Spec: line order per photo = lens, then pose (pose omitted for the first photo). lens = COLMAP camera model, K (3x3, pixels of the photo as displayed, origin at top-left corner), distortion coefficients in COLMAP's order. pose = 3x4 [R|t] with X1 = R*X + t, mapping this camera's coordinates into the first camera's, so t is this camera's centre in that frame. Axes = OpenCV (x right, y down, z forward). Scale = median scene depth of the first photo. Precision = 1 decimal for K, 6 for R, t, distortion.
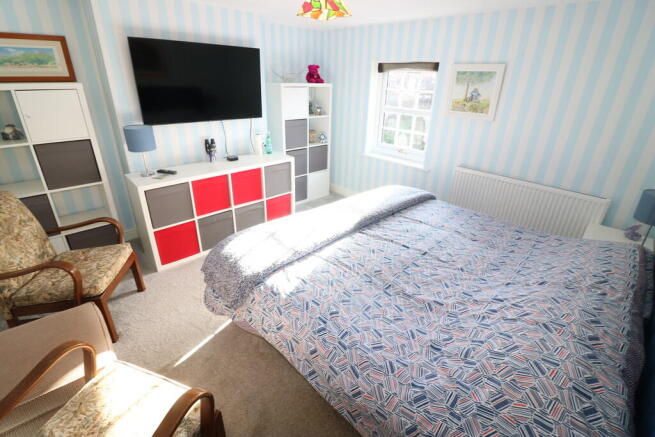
lens RADIAL K [[300.7, 0, 327.4], [0, 300.7, 208.5], [0, 0, 1]] dist [-0.001401, -0.010163]
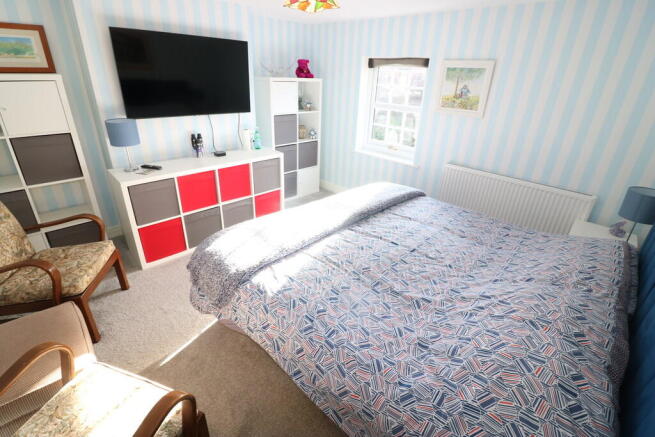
lens RADIAL K [[300.7, 0, 327.4], [0, 300.7, 208.5], [0, 0, 1]] dist [-0.001401, -0.010163]
pose [[0.999593, 0.000886, 0.028531, 0.010273], [-0.001198, 0.999940, 0.010921, 0.000706], [-0.028520, -0.010951, 0.999533, 0.014331]]
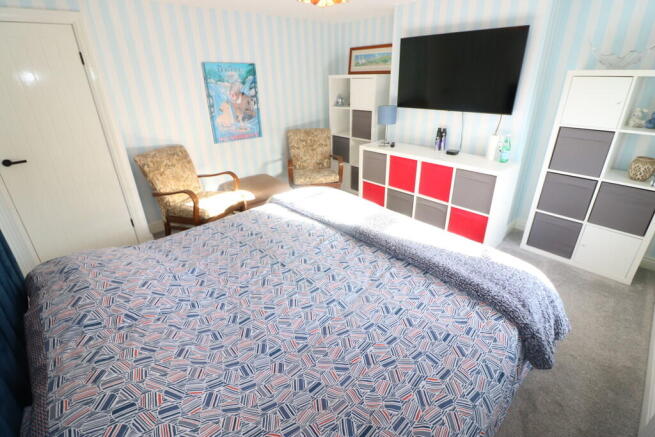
lens RADIAL K [[300.7, 0, 327.4], [0, 300.7, 208.5], [0, 0, 1]] dist [-0.001401, -0.010163]
pose [[-0.010972, 0.379906, -0.924960, 1.018850], [-0.383339, 0.852744, 0.354793, -0.324403], [0.923542, 0.358466, 0.136277, 0.922211]]
